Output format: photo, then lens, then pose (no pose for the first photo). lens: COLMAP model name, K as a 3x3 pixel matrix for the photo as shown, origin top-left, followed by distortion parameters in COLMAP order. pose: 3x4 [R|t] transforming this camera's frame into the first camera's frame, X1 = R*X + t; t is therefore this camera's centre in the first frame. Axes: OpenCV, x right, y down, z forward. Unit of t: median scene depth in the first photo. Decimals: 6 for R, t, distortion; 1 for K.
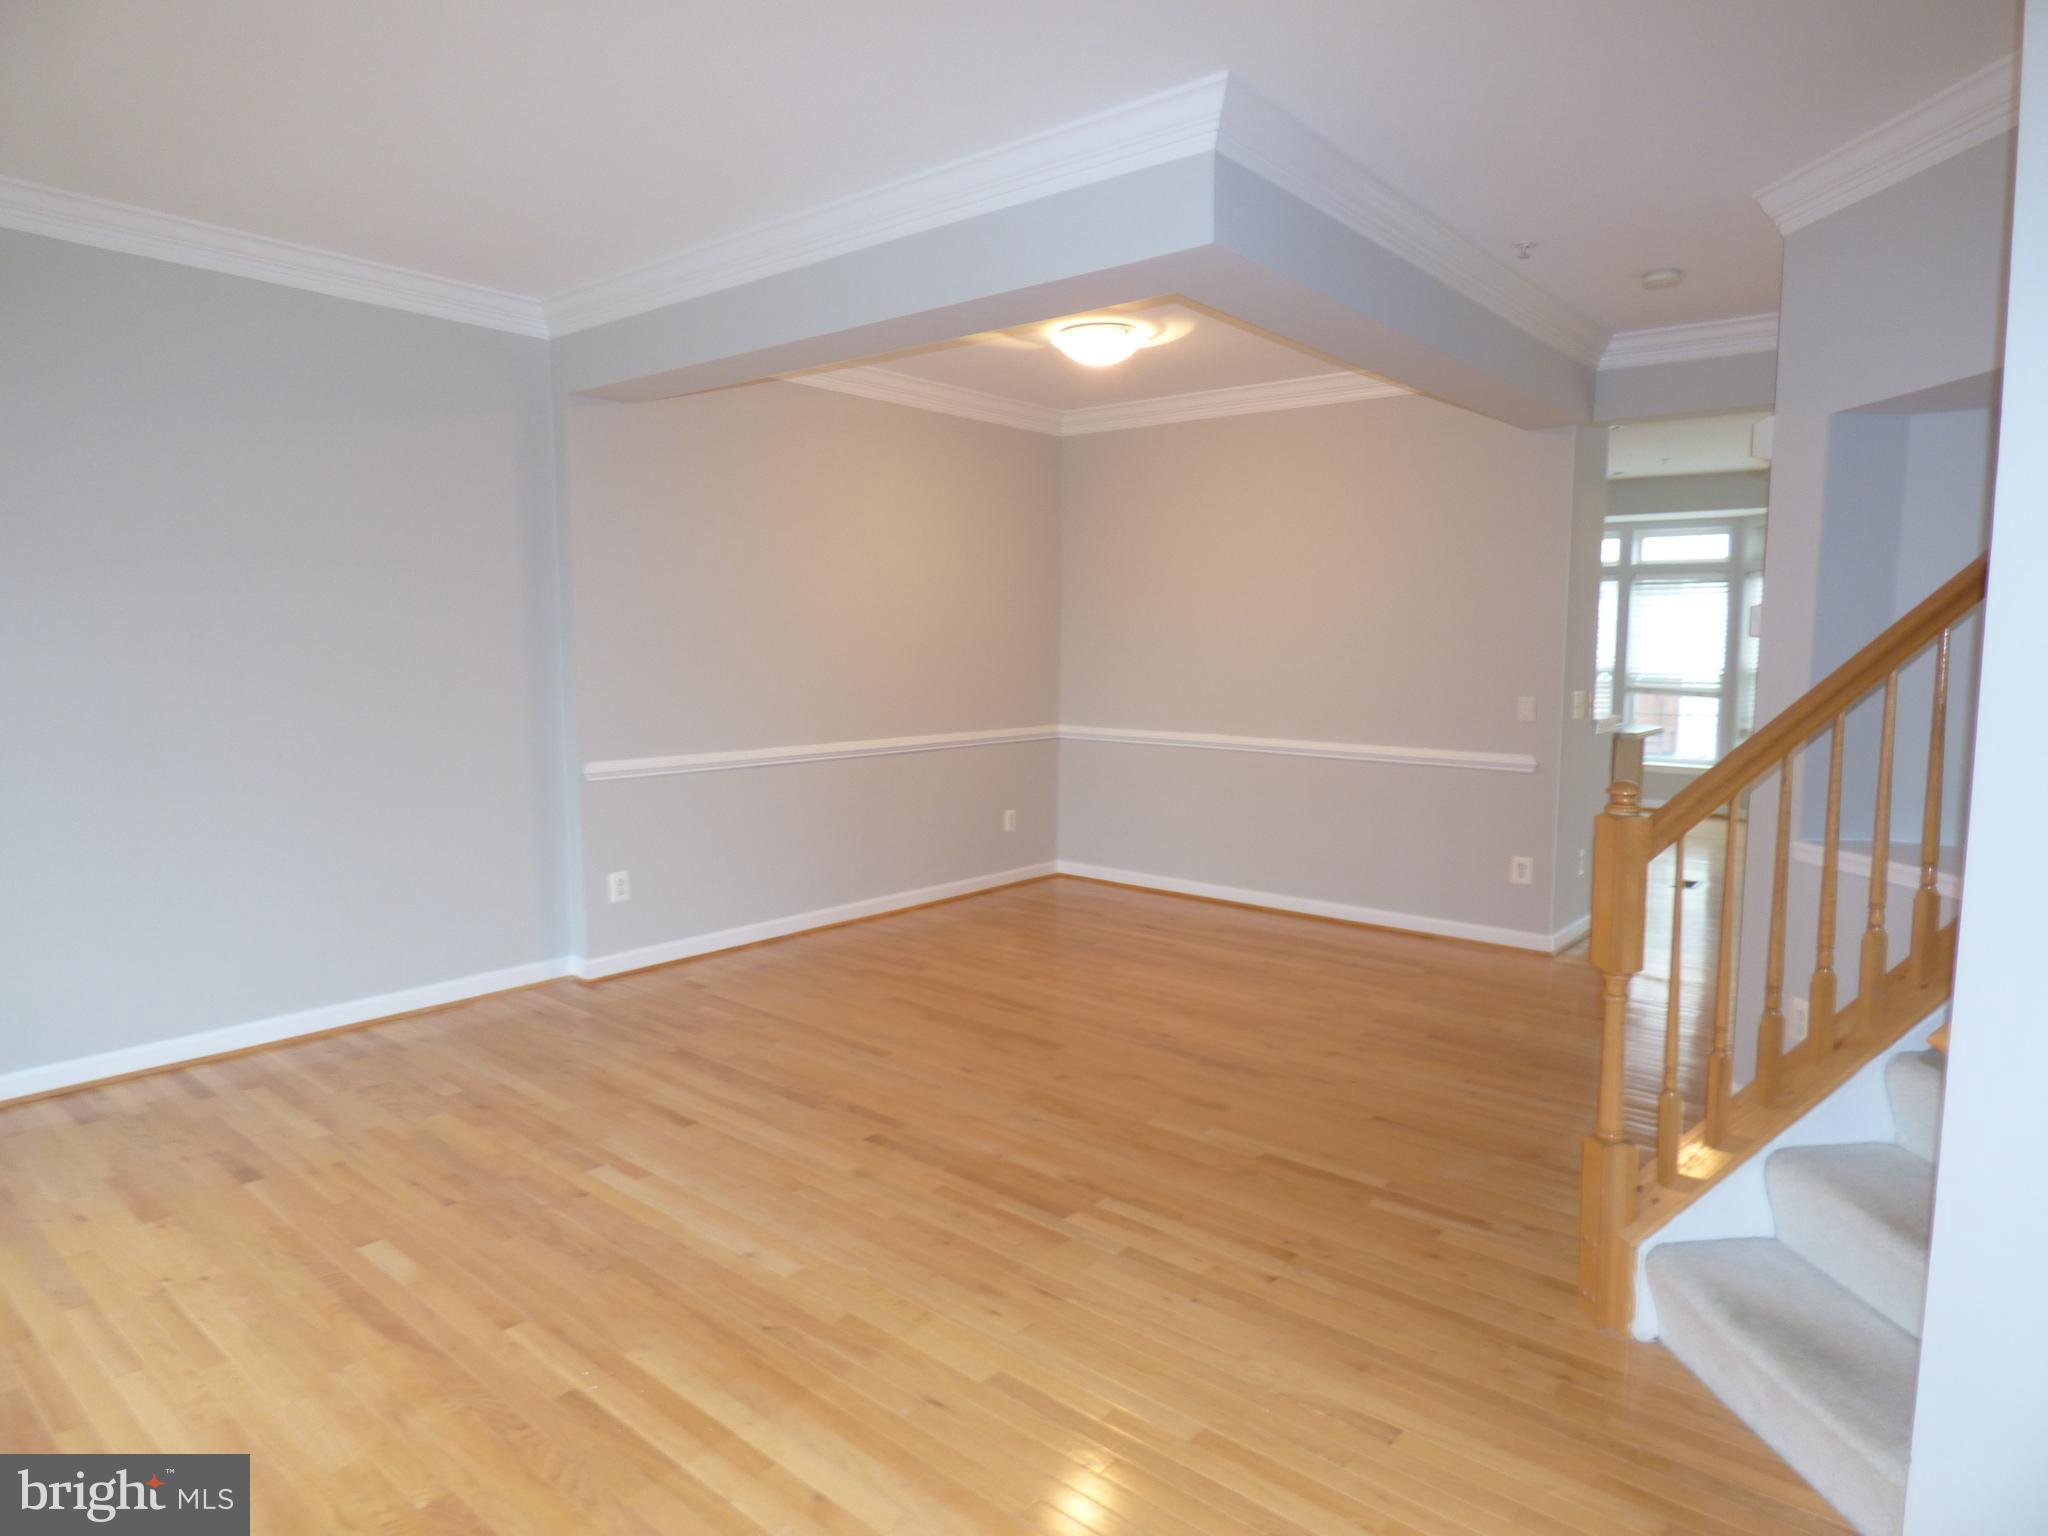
lens RADIAL K [[1217.5, 0, 1058.5], [0, 1217.5, 757.9], [0, 0, 1]] dist [-0.012747, 0.004387]
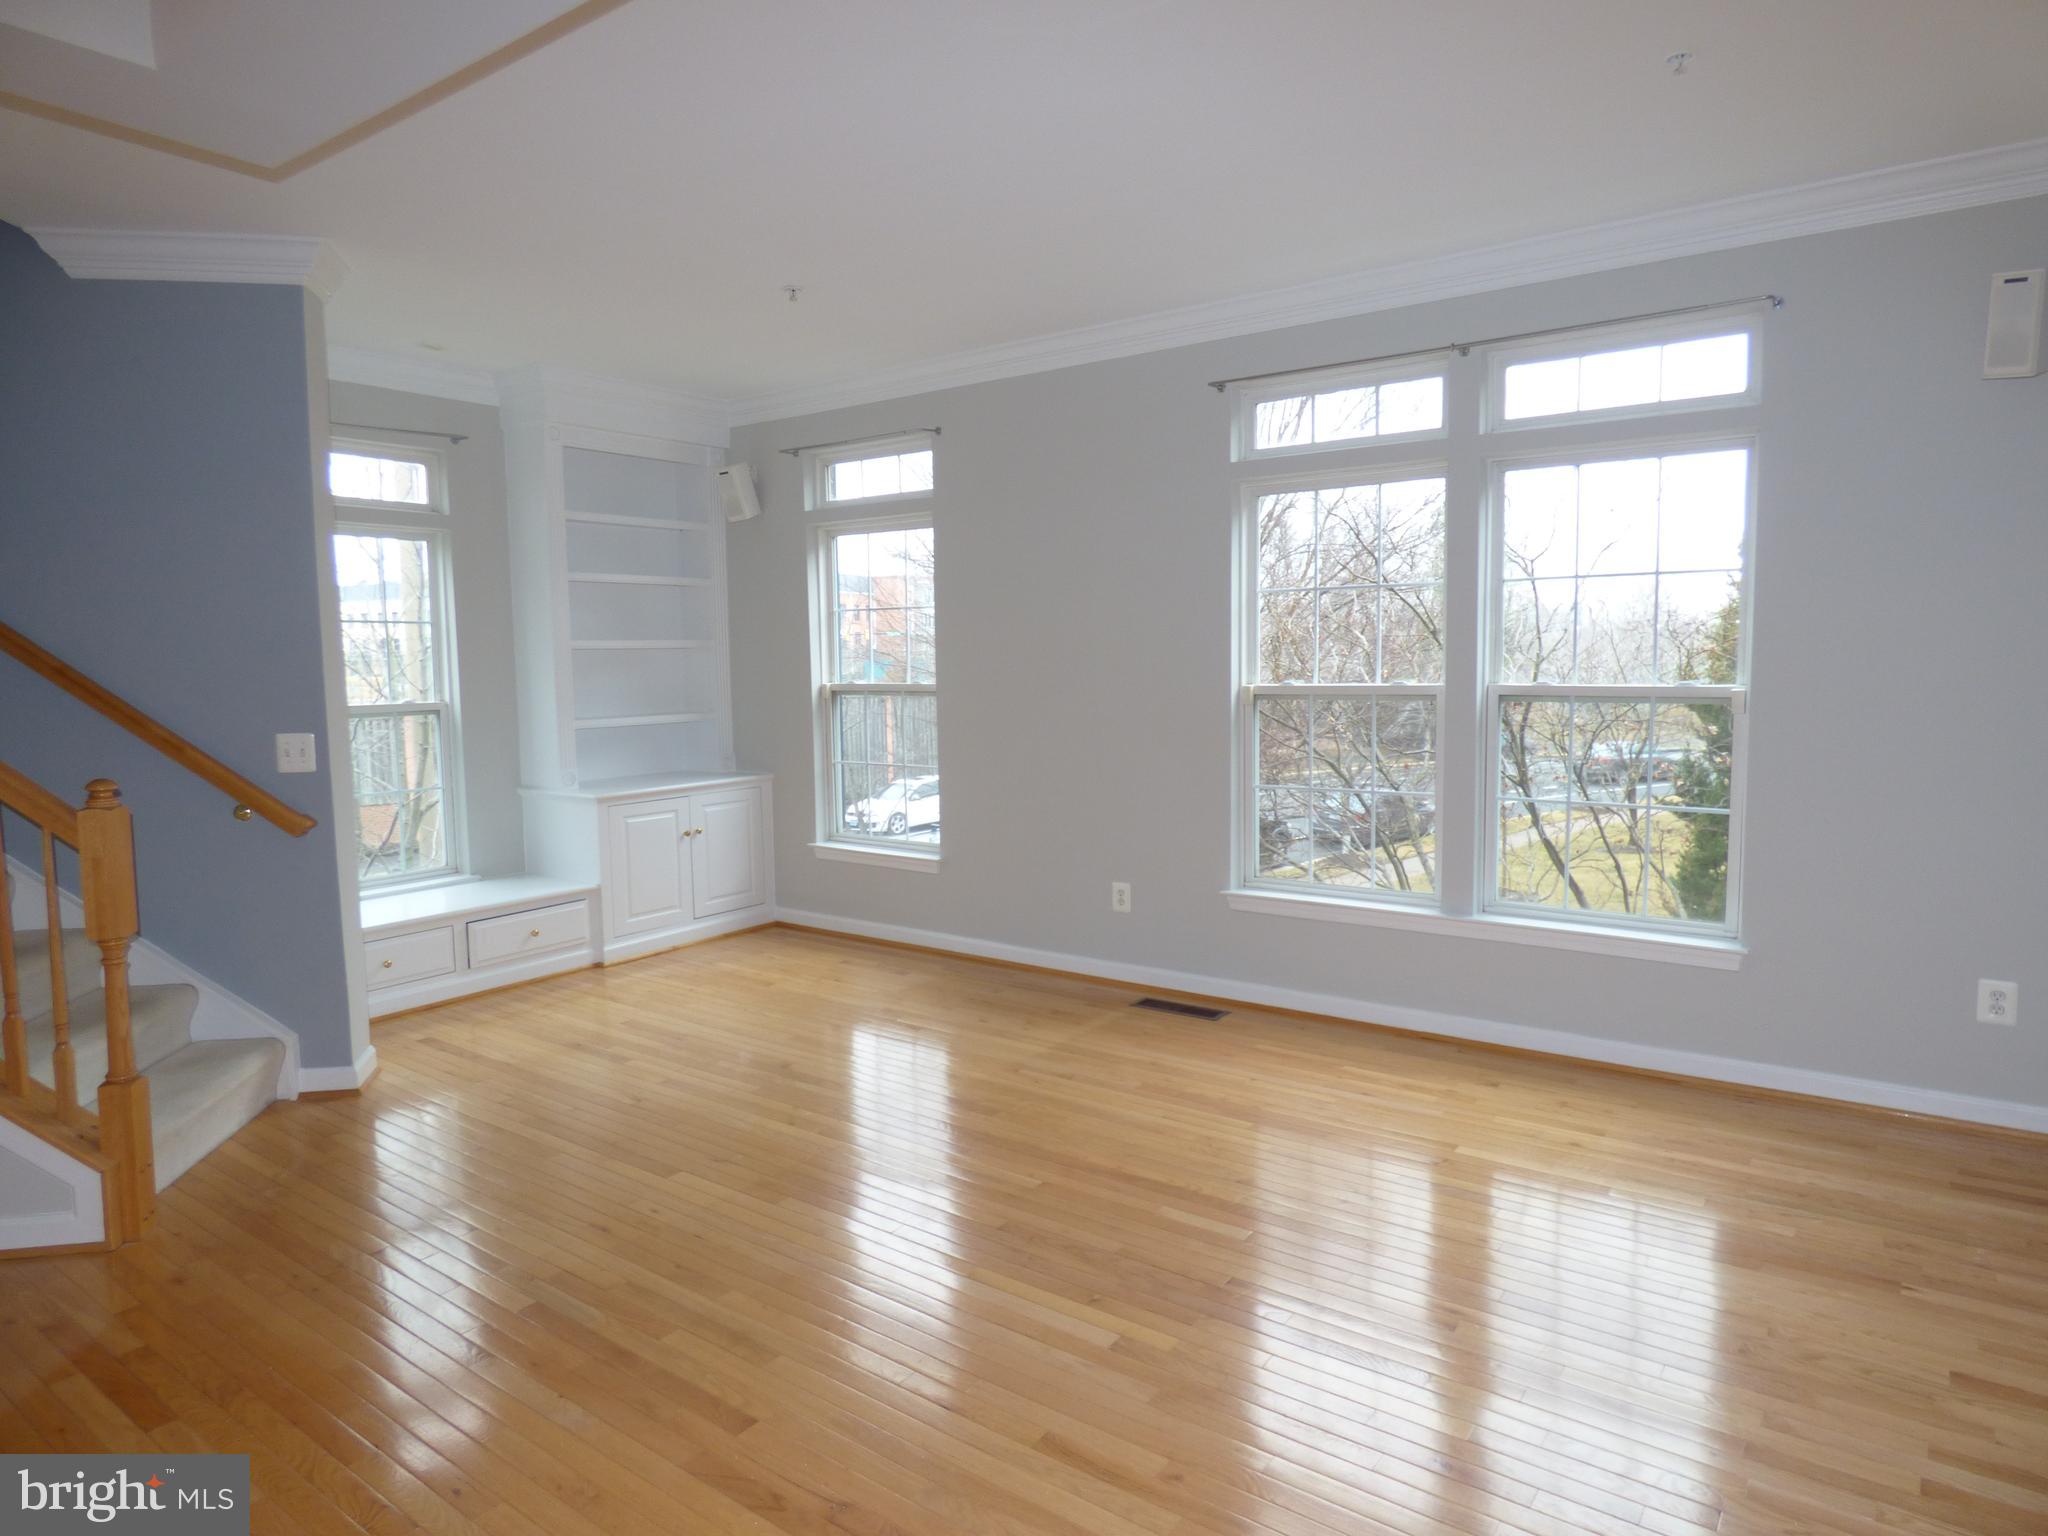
lens RADIAL K [[1217.5, 0, 1027.8], [0, 1217.5, 759.1], [0, 0, 1]] dist [-0.012747, 0.004387]
pose [[-0.998779, 0.013742, -0.047456, -0.252676], [0.004782, 0.982917, 0.183989, -0.139341], [0.049174, 0.183537, -0.981782, 1.432347]]
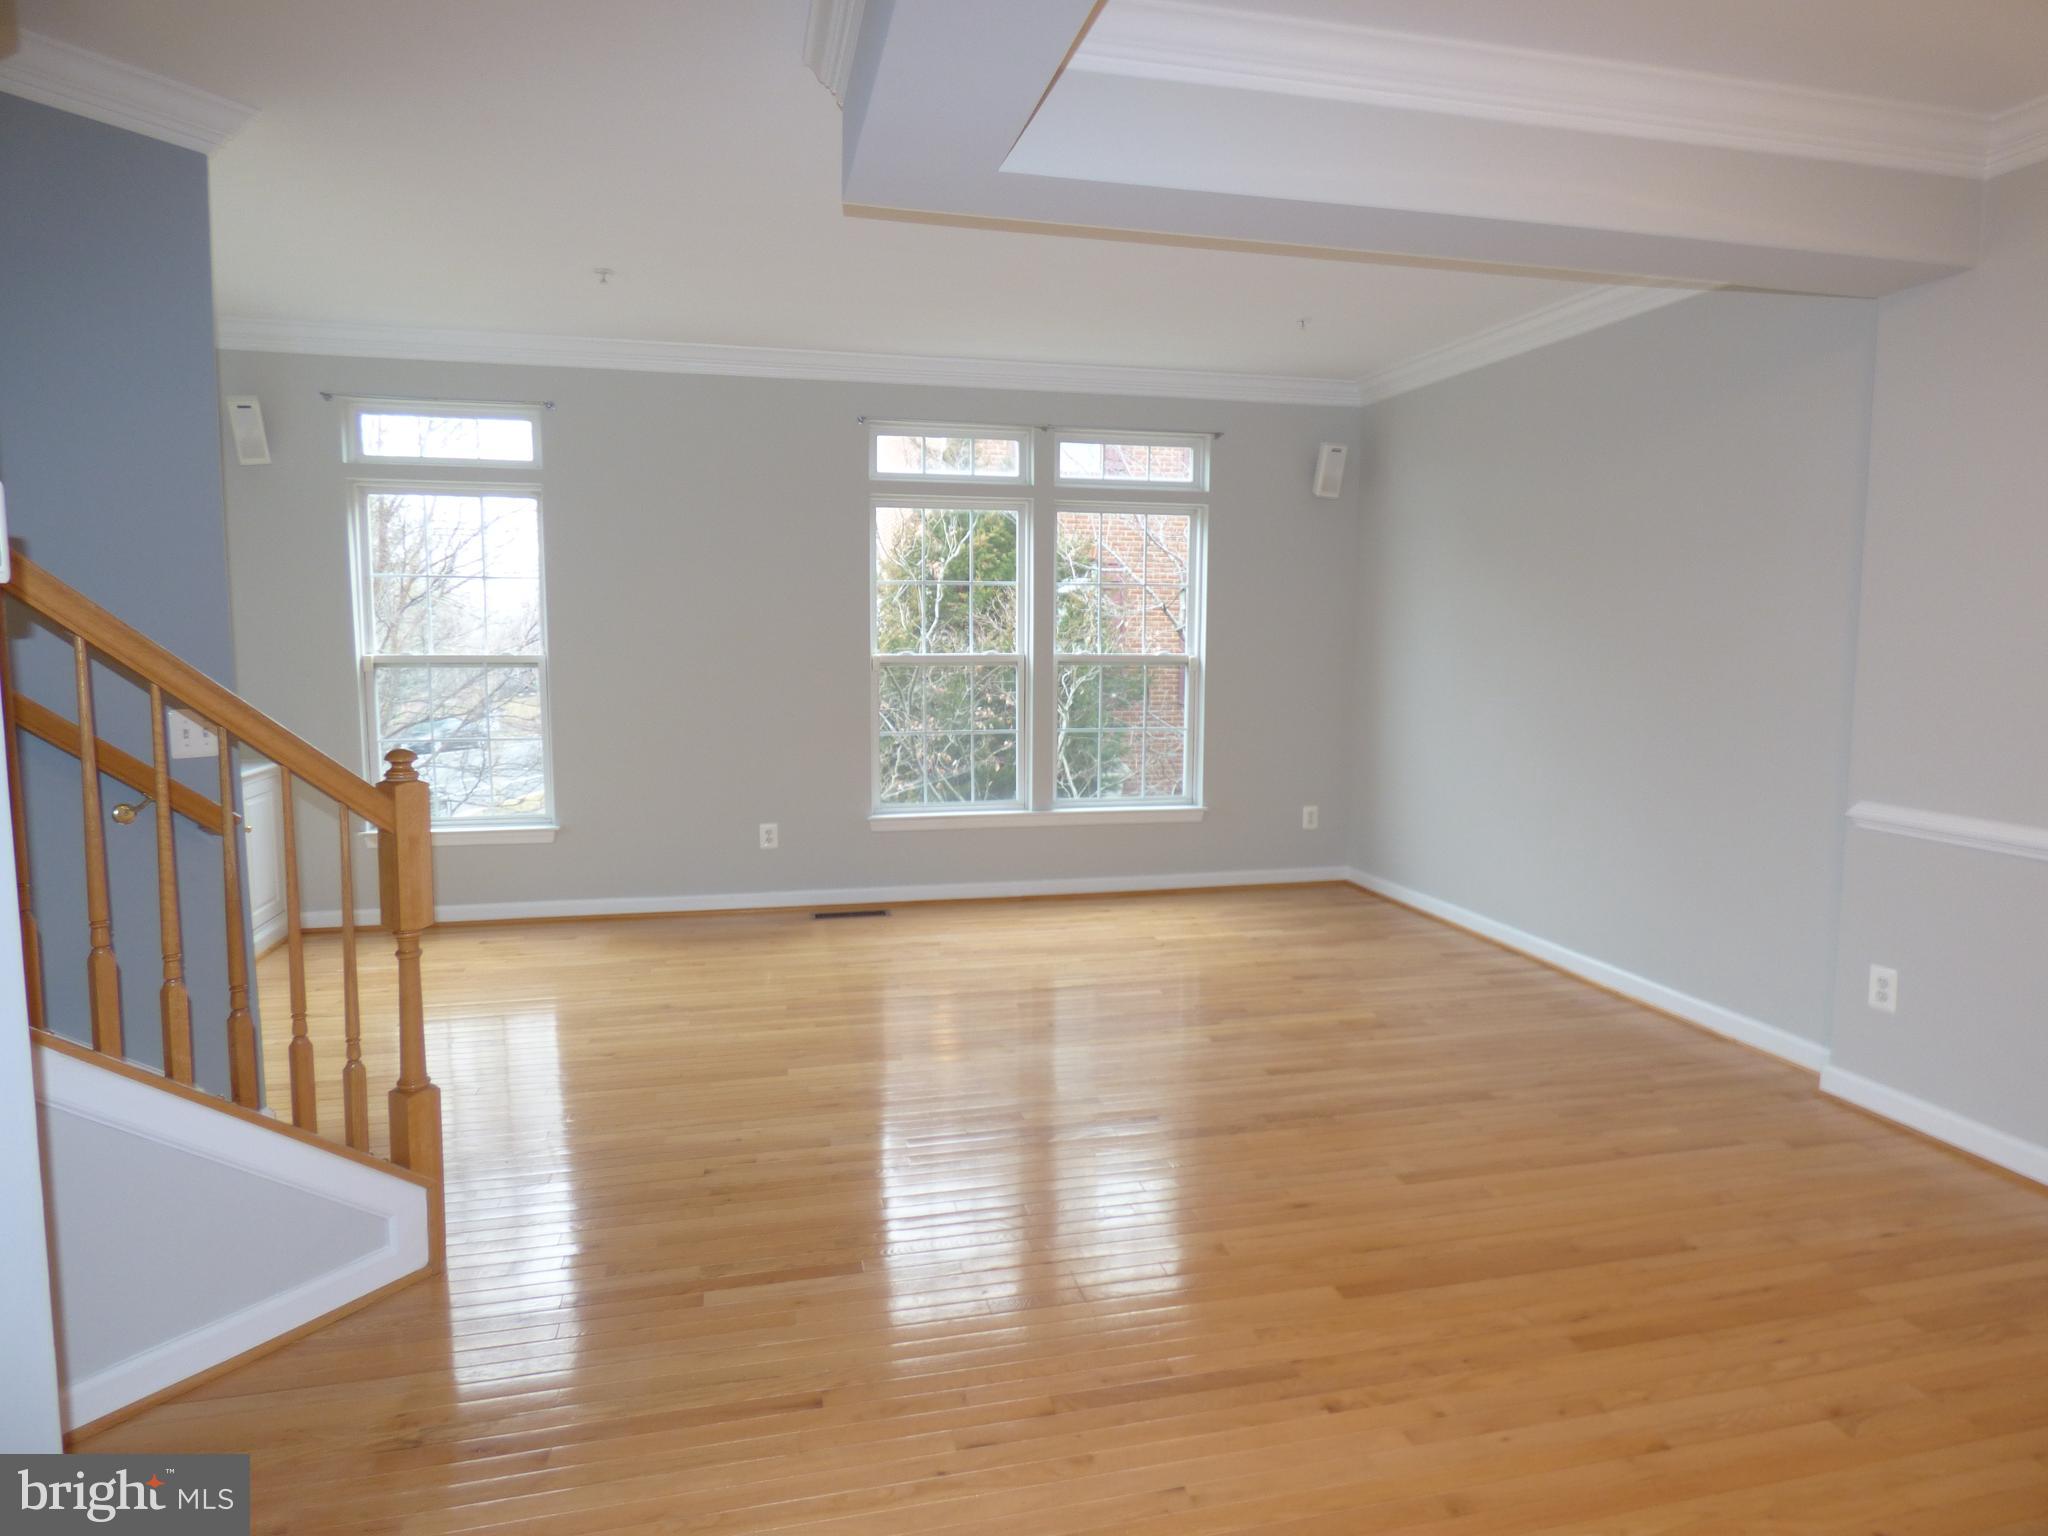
lens RADIAL K [[1217.5, 0, 1030.4], [0, 1217.5, 767.6], [0, 0, 1]] dist [-0.012747, 0.004387]
pose [[-0.607286, 0.079221, -0.790524, 0.623532], [-0.087163, 0.982366, 0.165406, -0.120156], [0.789688, 0.169353, -0.589672, 1.329883]]
